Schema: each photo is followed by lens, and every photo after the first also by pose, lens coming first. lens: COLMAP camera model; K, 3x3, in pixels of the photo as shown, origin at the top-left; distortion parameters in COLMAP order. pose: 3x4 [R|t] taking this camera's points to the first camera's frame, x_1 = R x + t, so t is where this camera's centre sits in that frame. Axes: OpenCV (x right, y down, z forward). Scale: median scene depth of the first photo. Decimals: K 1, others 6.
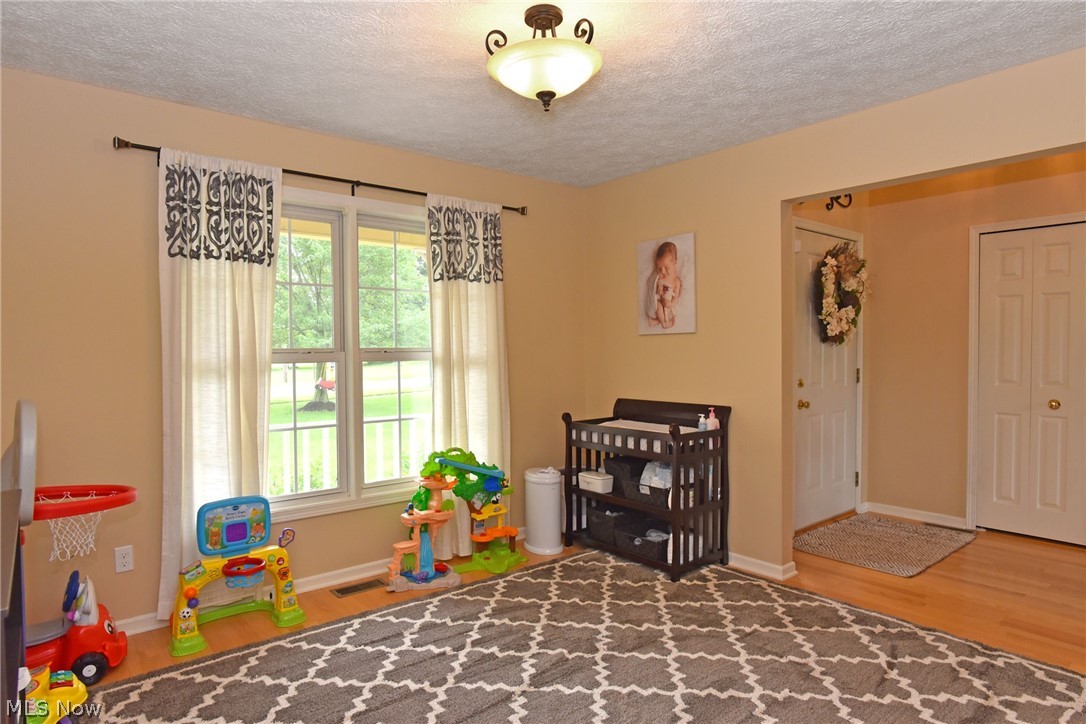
lens RADIAL K [[626.6, 0, 543.7], [0, 626.6, 364.9], [0, 0, 1]] dist [-0.042604, 0.019090]
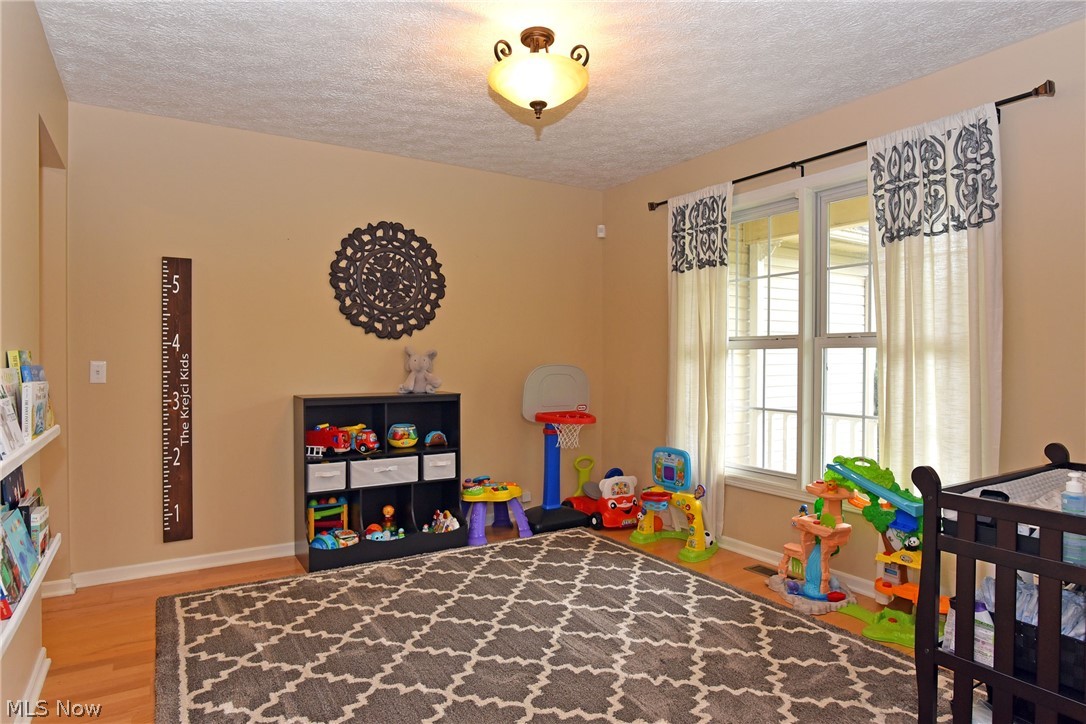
lens RADIAL K [[626.6, 0, 543.7], [0, 626.6, 364.9], [0, 0, 1]] dist [-0.042604, 0.019090]
pose [[-0.136272, 0.018056, -0.990507, 0.839151], [-0.024525, 0.999466, 0.021593, 0.012391], [0.990368, 0.027235, -0.135757, 0.869940]]
